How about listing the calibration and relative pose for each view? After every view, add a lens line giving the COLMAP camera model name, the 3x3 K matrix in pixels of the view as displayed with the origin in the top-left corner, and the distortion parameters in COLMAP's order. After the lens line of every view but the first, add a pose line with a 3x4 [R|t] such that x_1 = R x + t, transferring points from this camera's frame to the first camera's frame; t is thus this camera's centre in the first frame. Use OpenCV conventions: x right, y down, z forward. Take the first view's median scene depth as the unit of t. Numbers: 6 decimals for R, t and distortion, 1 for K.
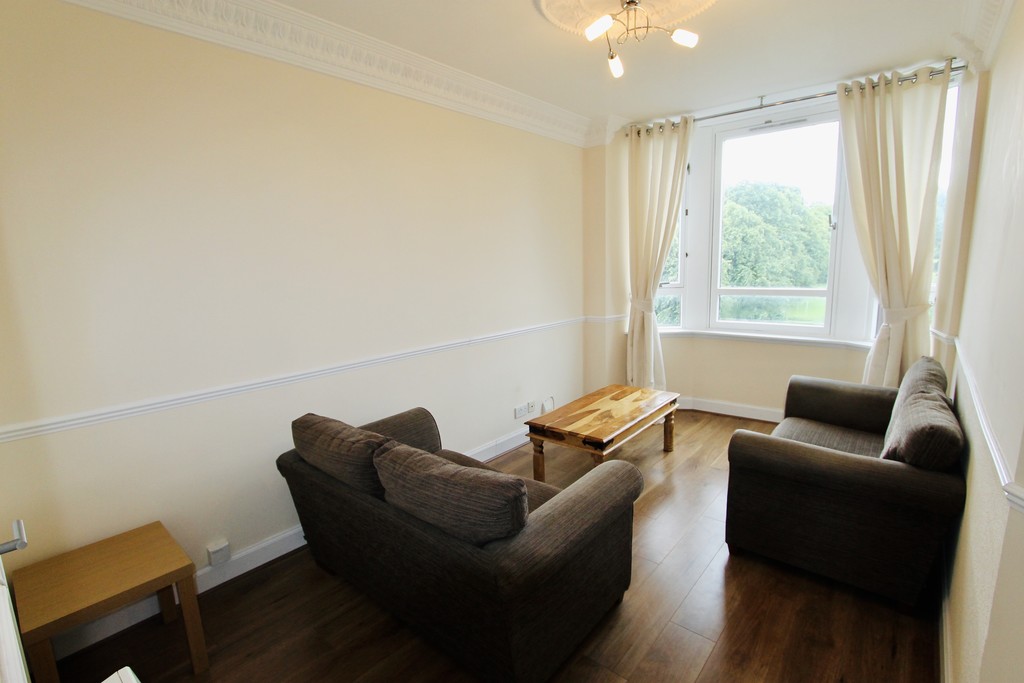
lens RADIAL K [[479.8, 0, 506.5], [0, 479.8, 339.8], [0, 0, 1]] dist [-0.004530, -0.000547]
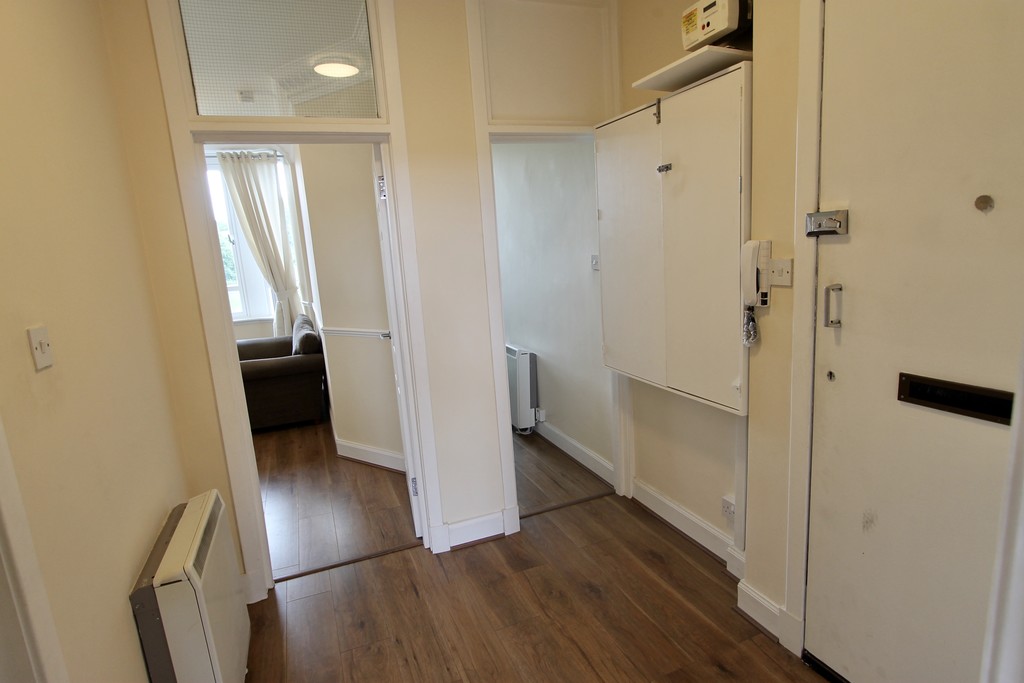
lens RADIAL K [[541.7, 0, 516.9], [0, 541.7, 337.5], [0, 0, 1]] dist [-0.005720, -0.000412]
pose [[0.452571, -0.158216, 0.877580, -0.503278], [0.200535, 0.976984, 0.072720, 0.120991], [-0.868887, 0.143074, 0.473882, -0.594353]]
